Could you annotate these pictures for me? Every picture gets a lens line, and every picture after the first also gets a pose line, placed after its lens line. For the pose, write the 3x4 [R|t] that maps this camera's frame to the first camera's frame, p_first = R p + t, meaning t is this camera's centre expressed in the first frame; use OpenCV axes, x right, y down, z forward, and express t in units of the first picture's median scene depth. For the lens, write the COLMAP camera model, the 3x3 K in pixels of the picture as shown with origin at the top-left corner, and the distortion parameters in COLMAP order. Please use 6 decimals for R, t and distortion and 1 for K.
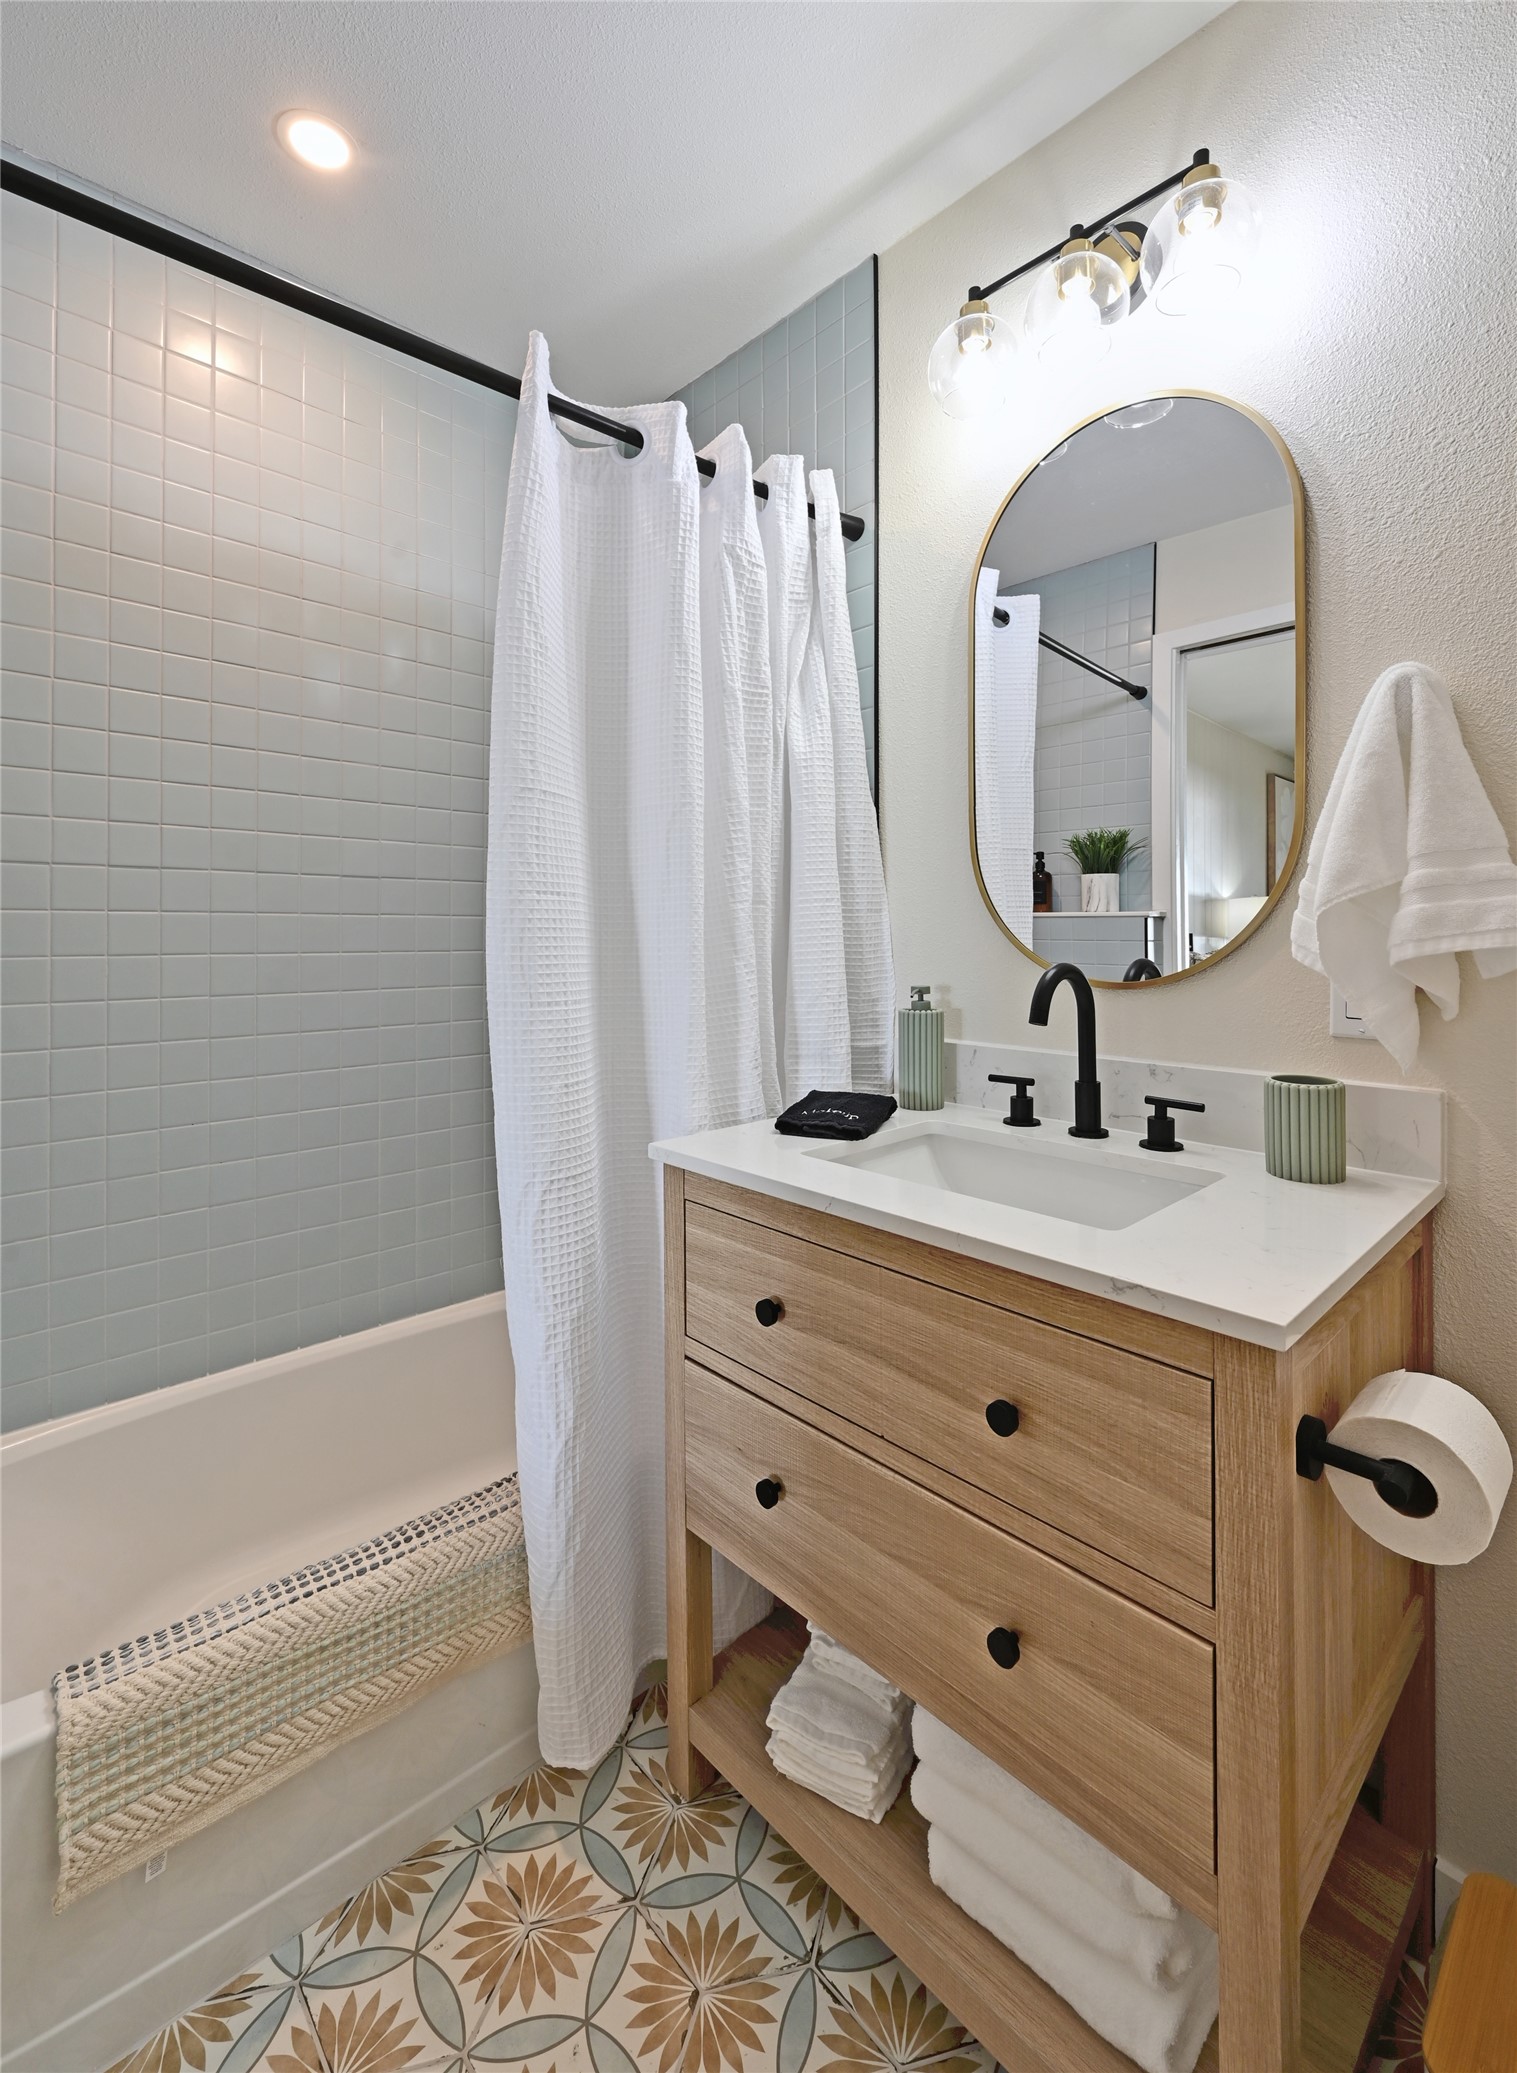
lens RADIAL K [[894.7, 0, 759.3], [0, 894.7, 914.8], [0, 0, 1]] dist [0.022204, -0.011506]
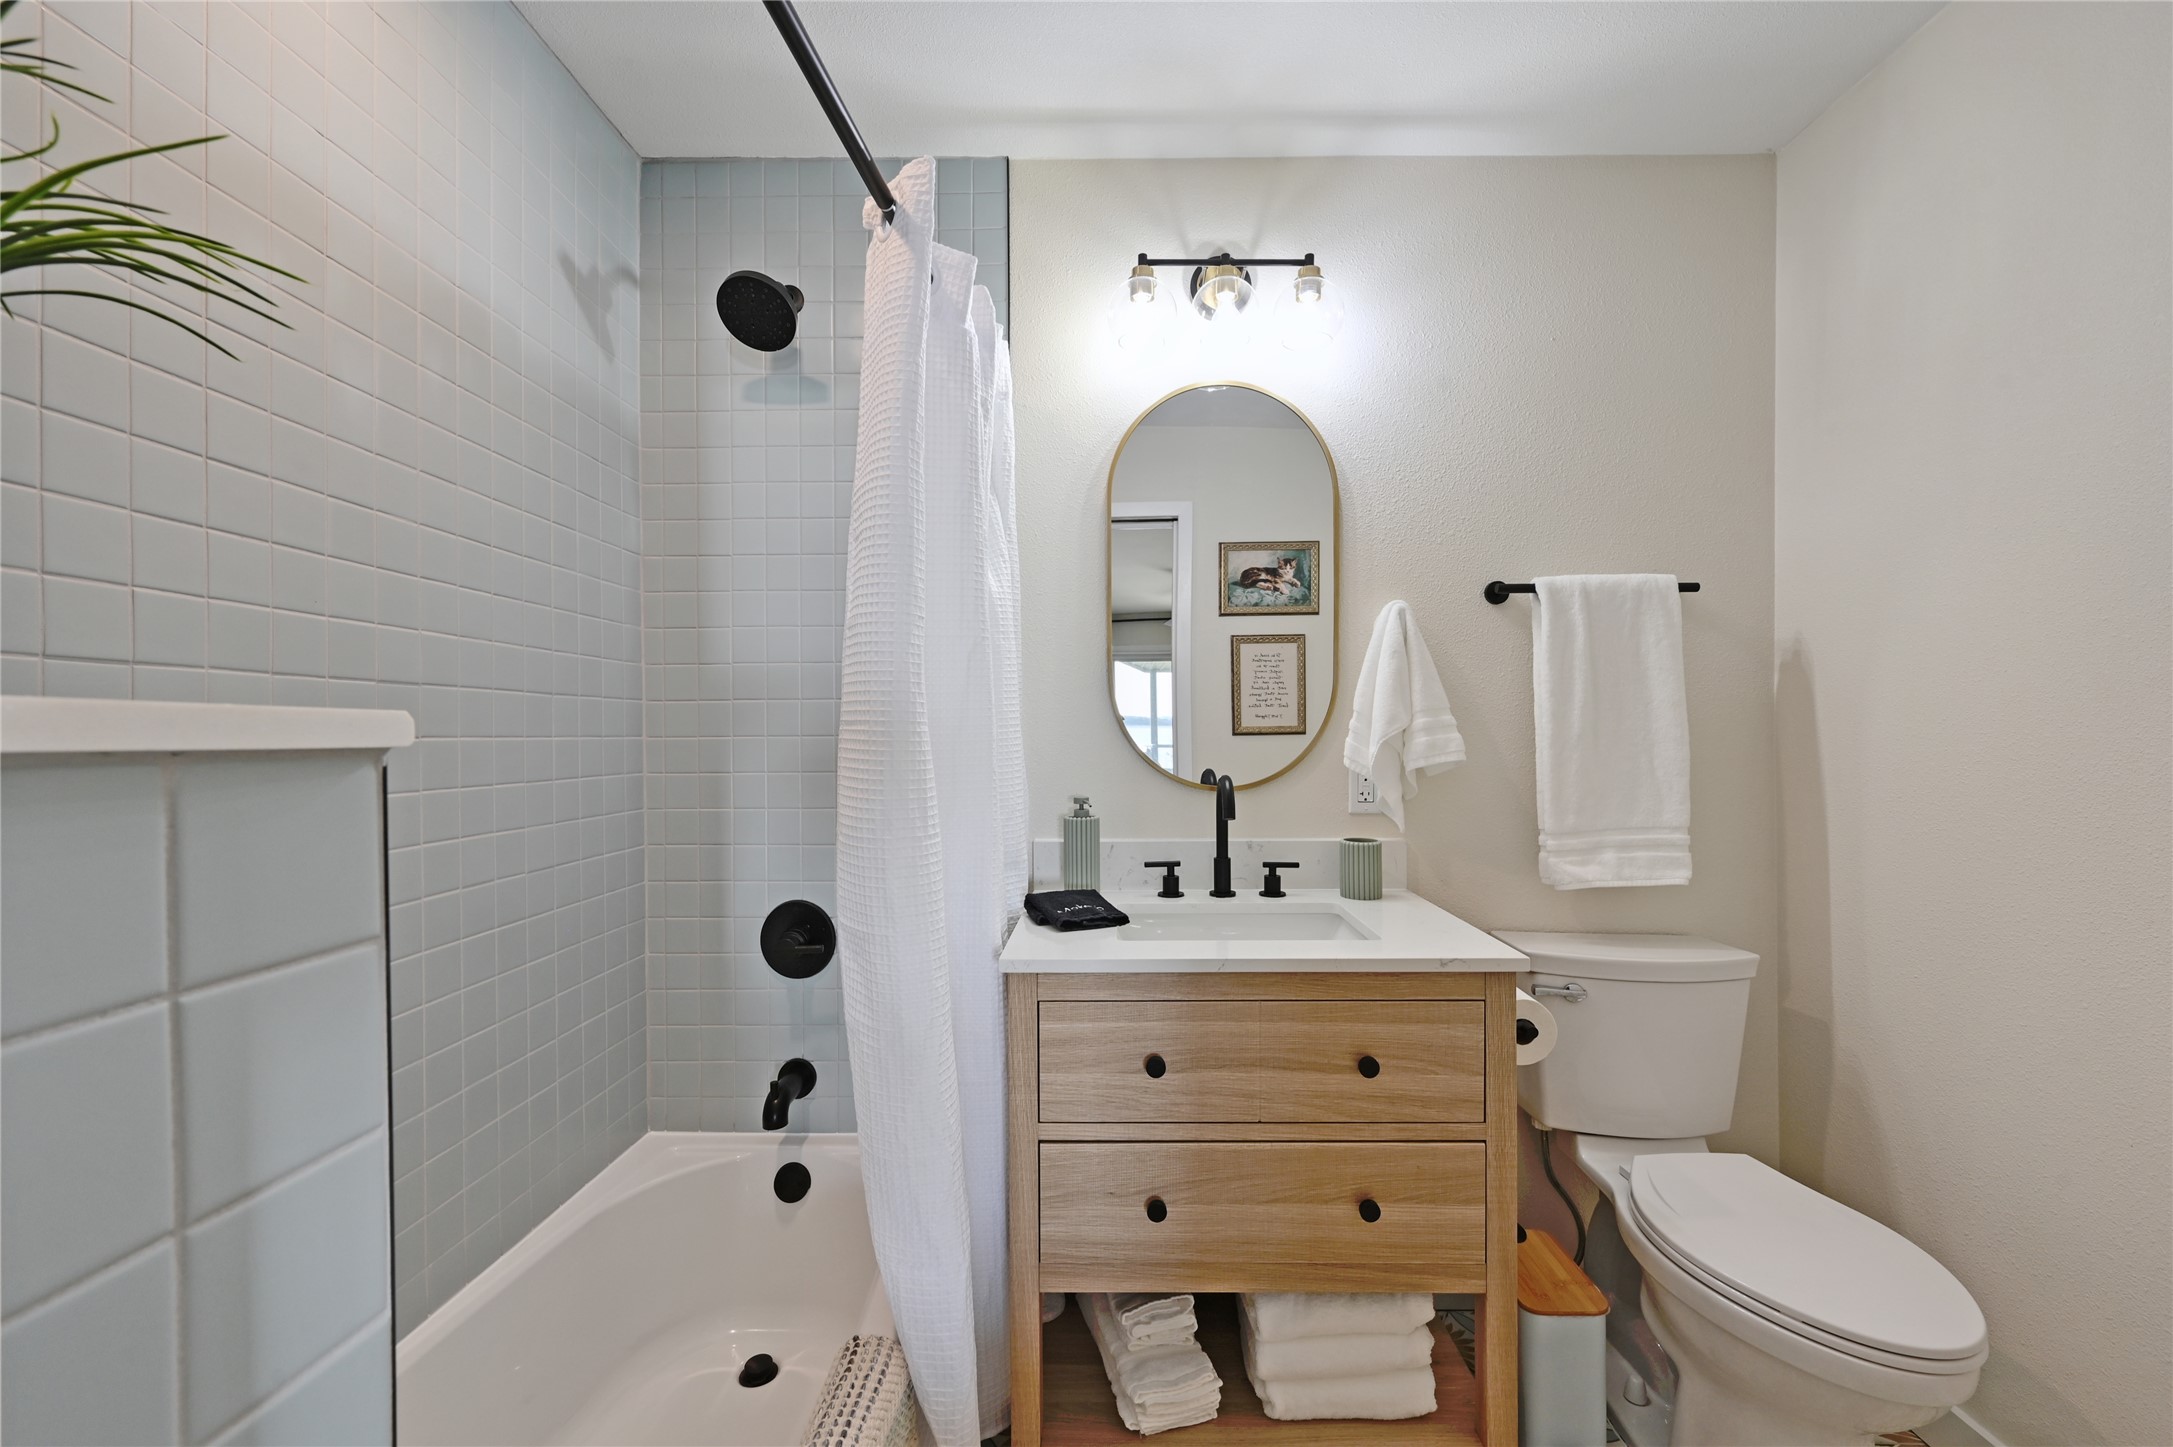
lens RADIAL K [[875.1, 0, 1086.5], [0, 875.1, 723.5], [0, 0, 1]] dist [-0.000115, 0.000073]
pose [[0.689385, 0.007448, 0.724357, -0.855521], [-0.012025, 0.999927, 0.001164, -0.027878], [-0.724295, -0.009513, 0.689424, 0.222993]]
